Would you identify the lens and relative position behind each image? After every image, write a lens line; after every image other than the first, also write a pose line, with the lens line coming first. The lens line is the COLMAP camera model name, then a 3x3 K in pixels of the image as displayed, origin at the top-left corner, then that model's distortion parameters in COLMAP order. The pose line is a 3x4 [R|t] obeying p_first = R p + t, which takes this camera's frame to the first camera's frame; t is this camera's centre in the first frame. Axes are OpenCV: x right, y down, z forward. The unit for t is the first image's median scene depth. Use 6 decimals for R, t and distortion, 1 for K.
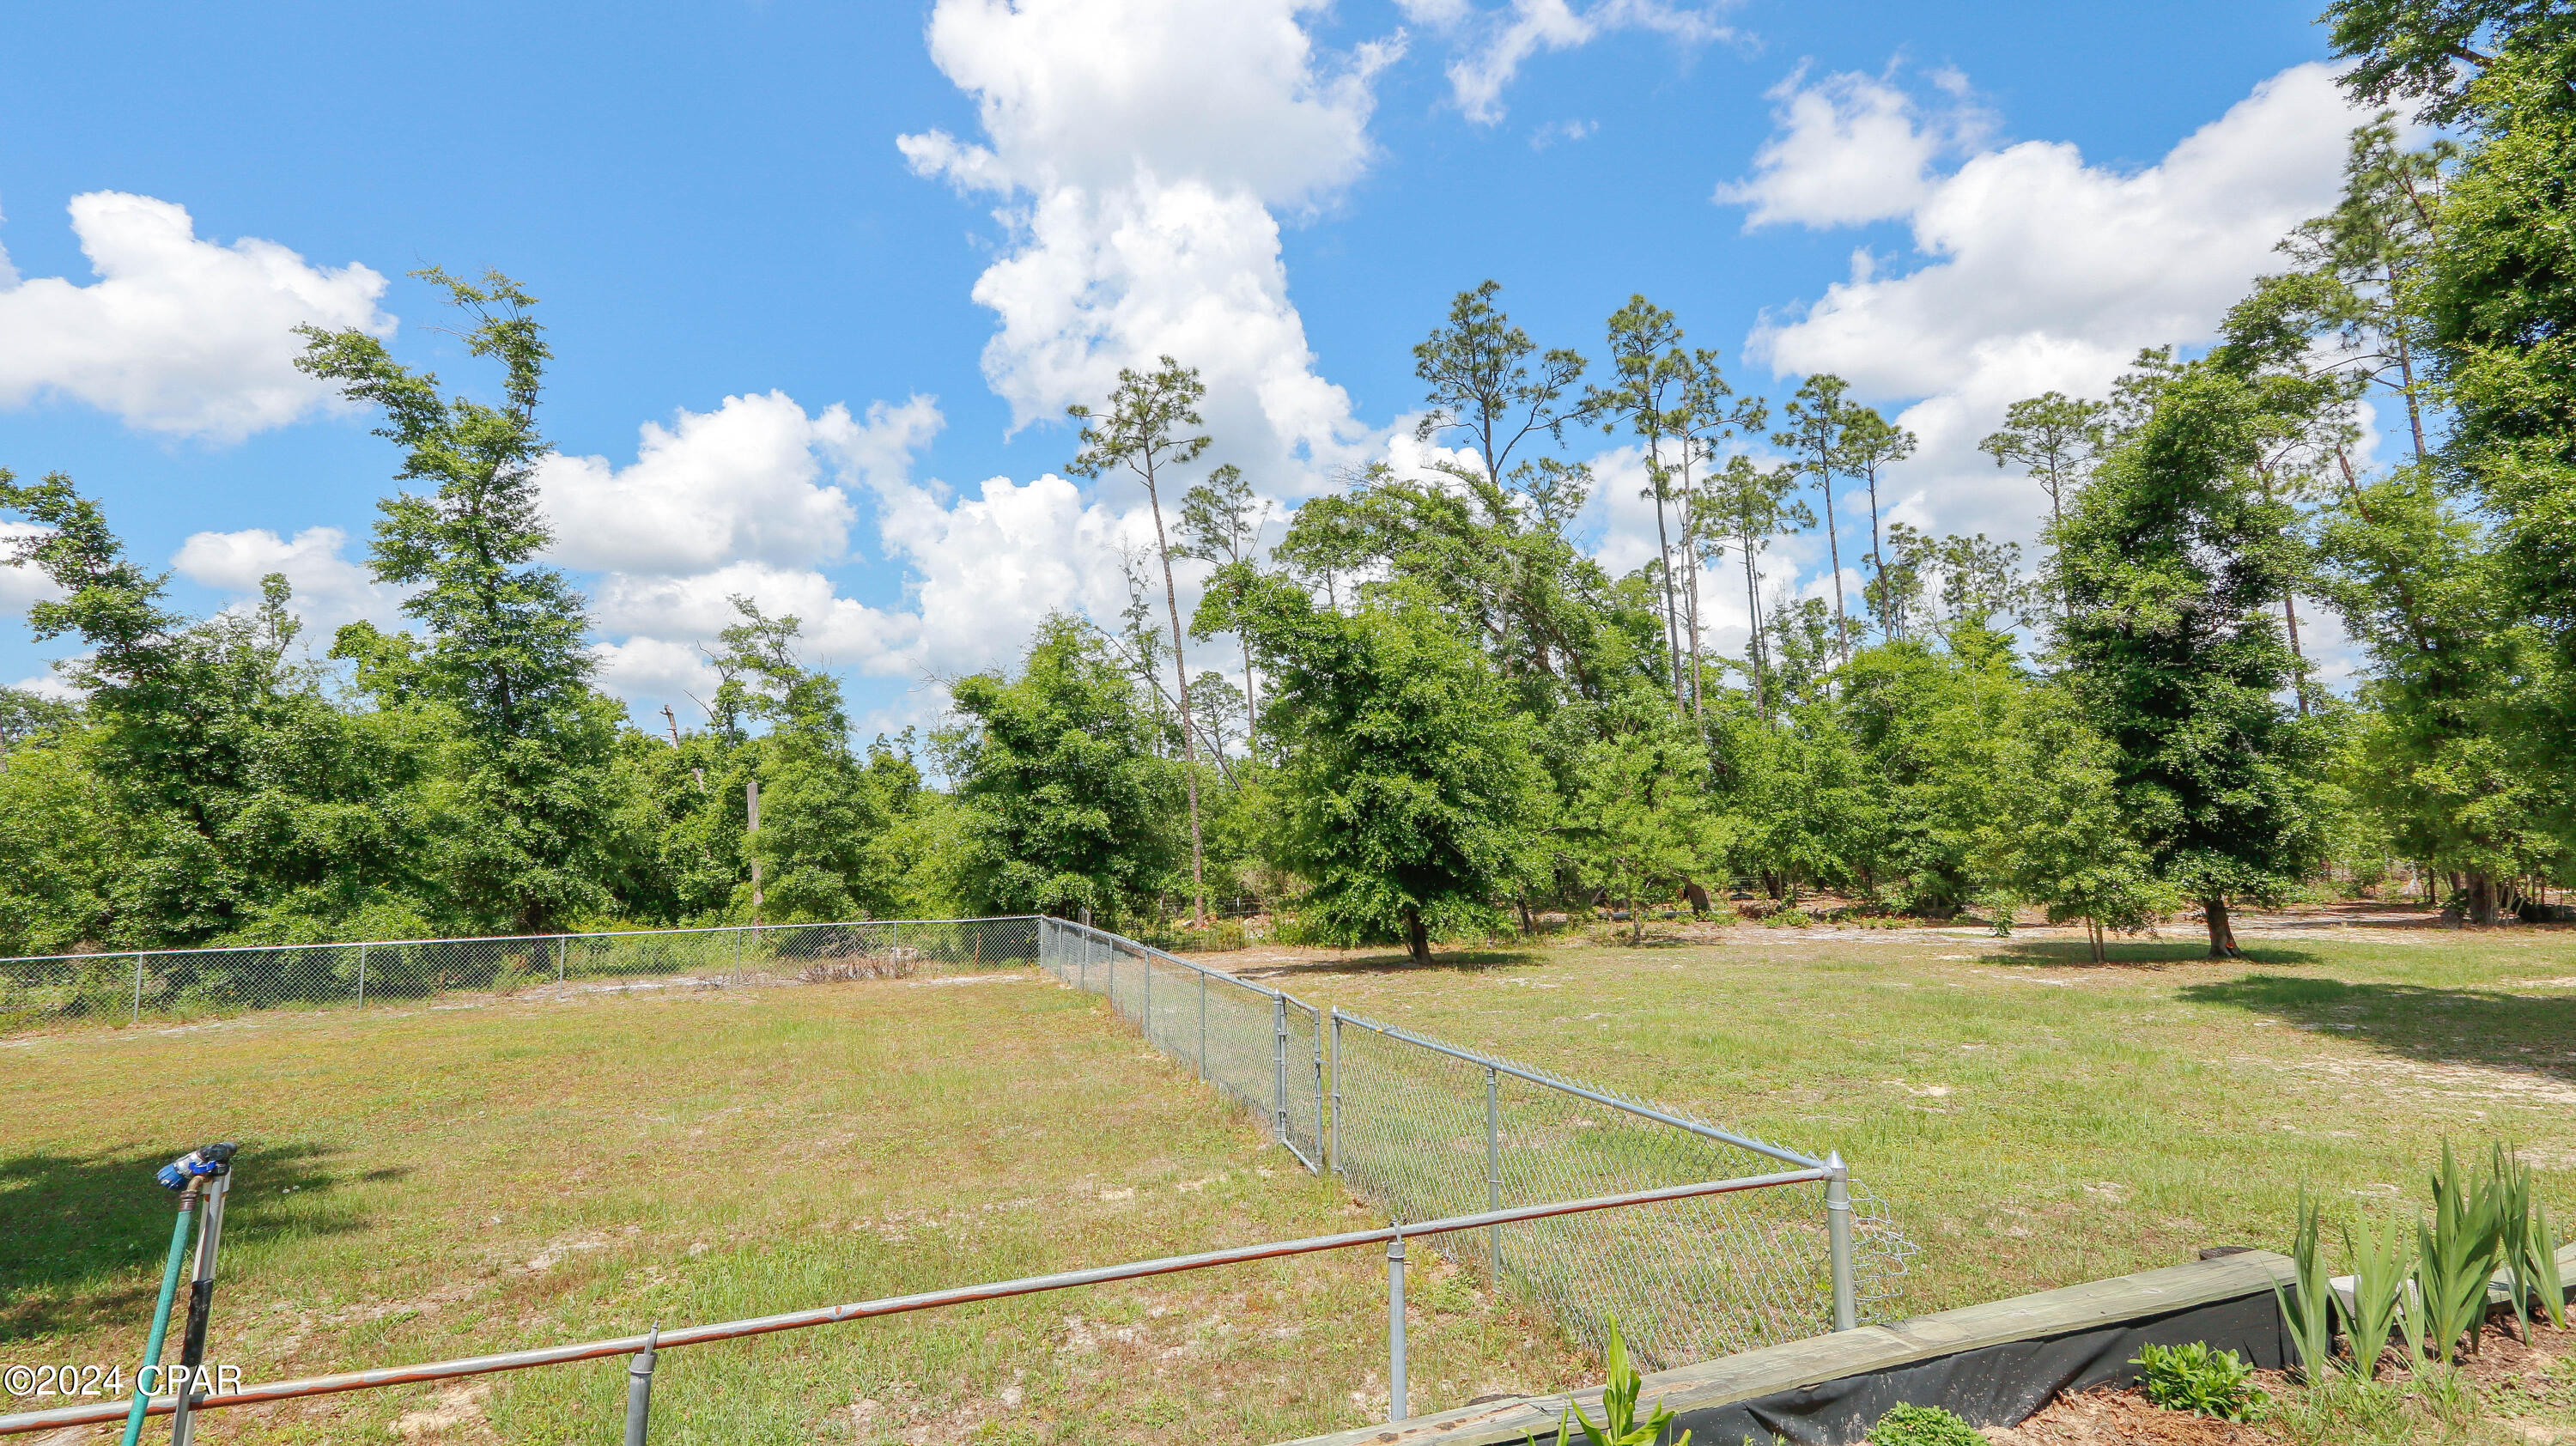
lens RADIAL K [[1167.9, 0, 1249.0], [0, 1167.9, 725.8], [0, 0, 1]] dist [-0.000560, -0.000121]
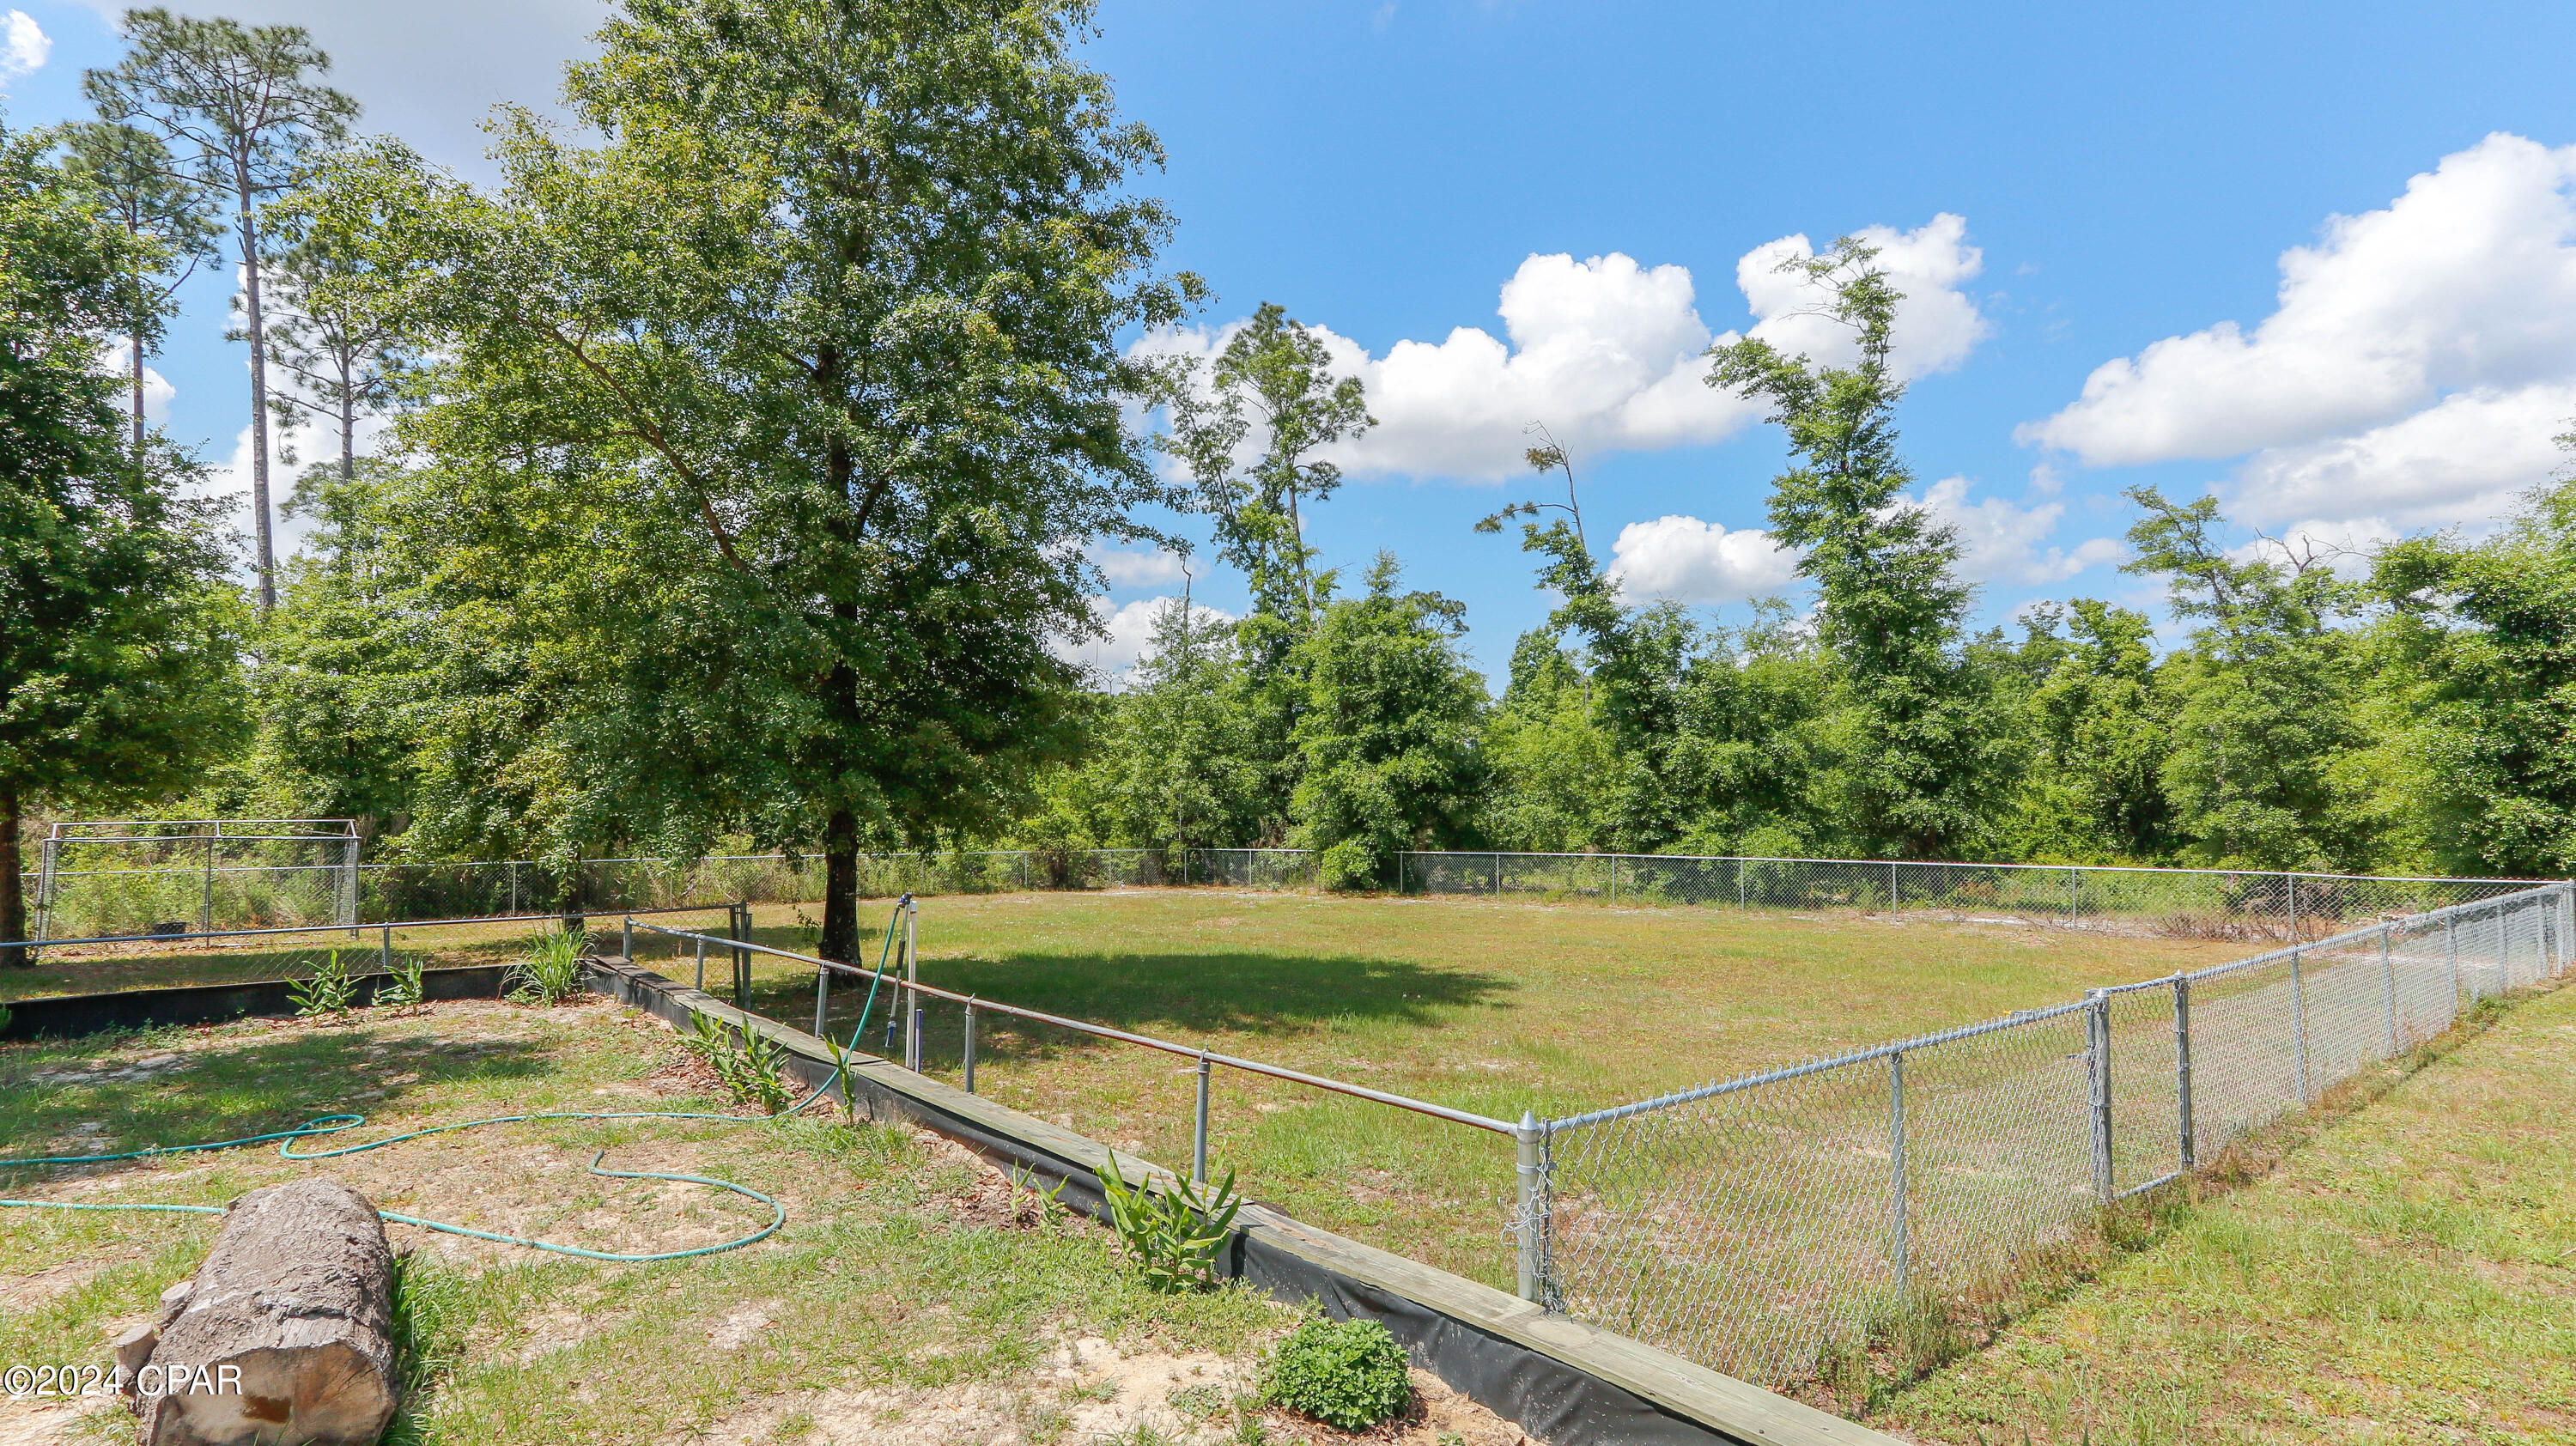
lens RADIAL K [[1237.4, 0, 1301.4], [0, 1237.4, 750.6], [0, 0, 1]] dist [0.021111, 0.000342]
pose [[0.396042, -0.021919, -0.917971, 0.194928], [0.096733, 0.995148, 0.017972, 0.006497], [0.913123, -0.095916, 0.396240, 0.064460]]
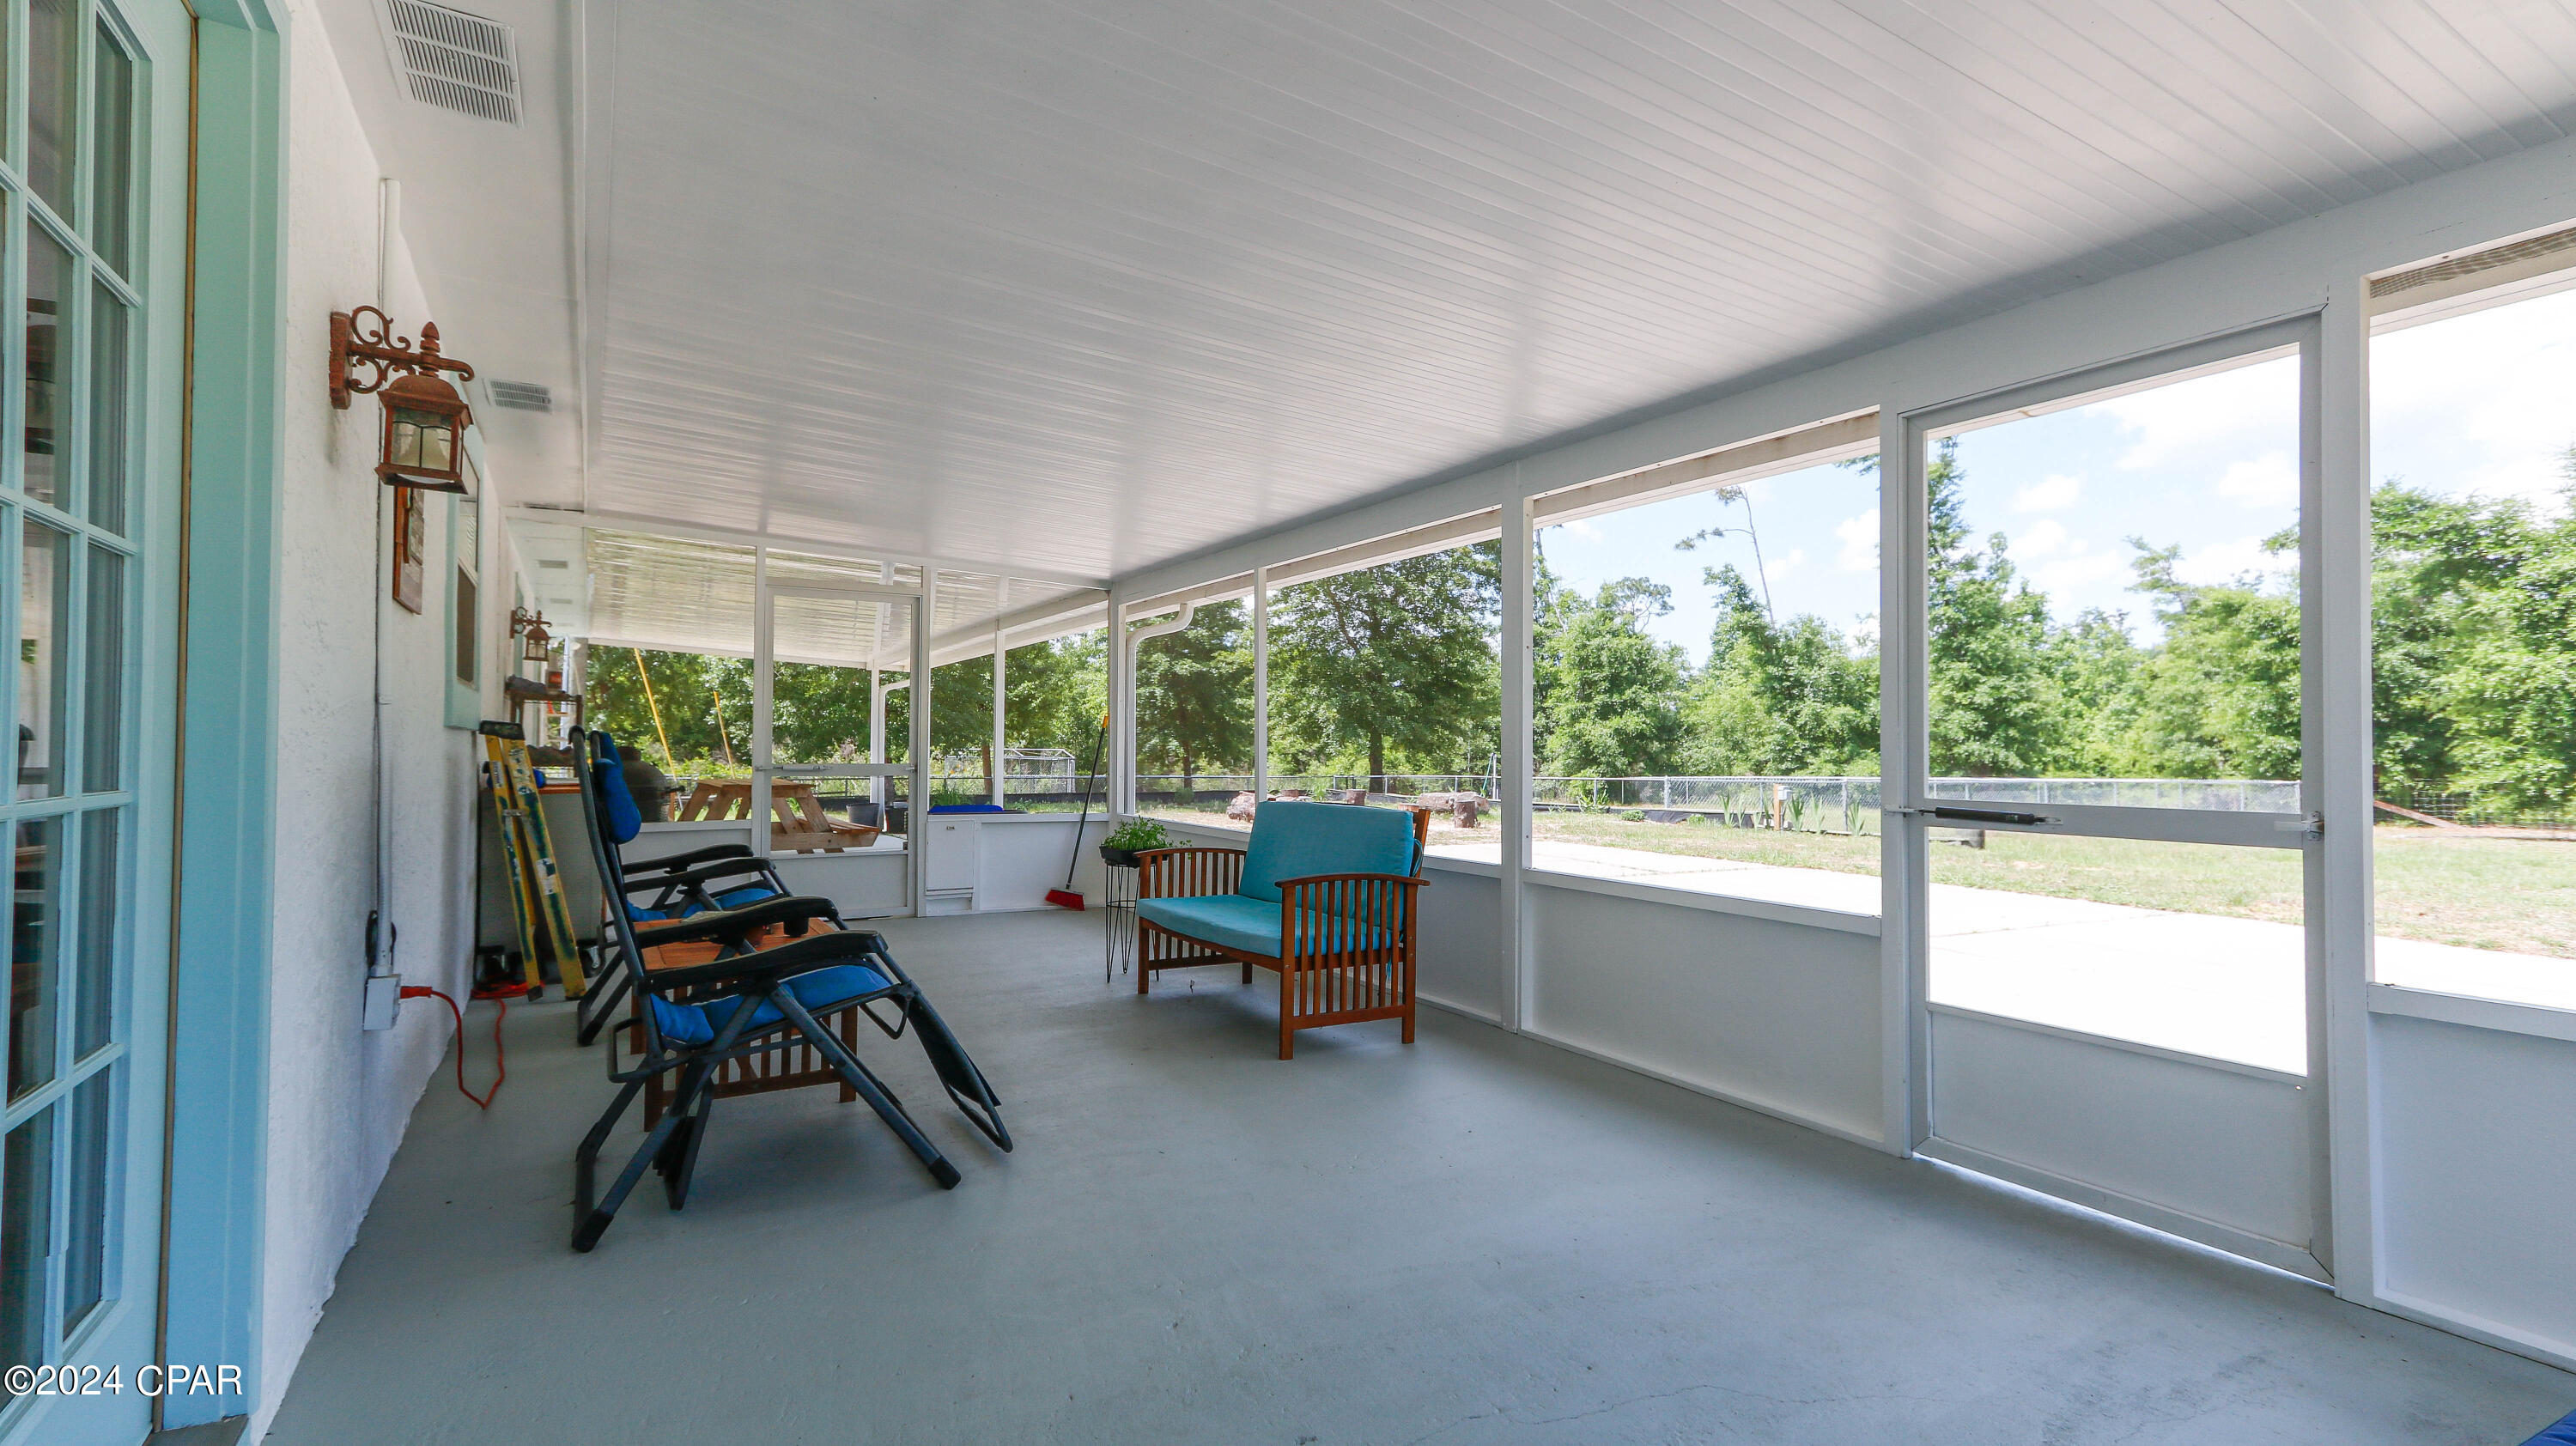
lens RADIAL K [[1178.6, 0, 1288.0], [0, 1178.6, 723.0], [0, 0, 1]] dist [0.028698, -0.008799]
pose [[0.221732, -0.014777, -0.974996, 0.778825], [0.101403, 0.994813, 0.007984, -0.012392], [0.969821, -0.100638, 0.222080, -0.270619]]
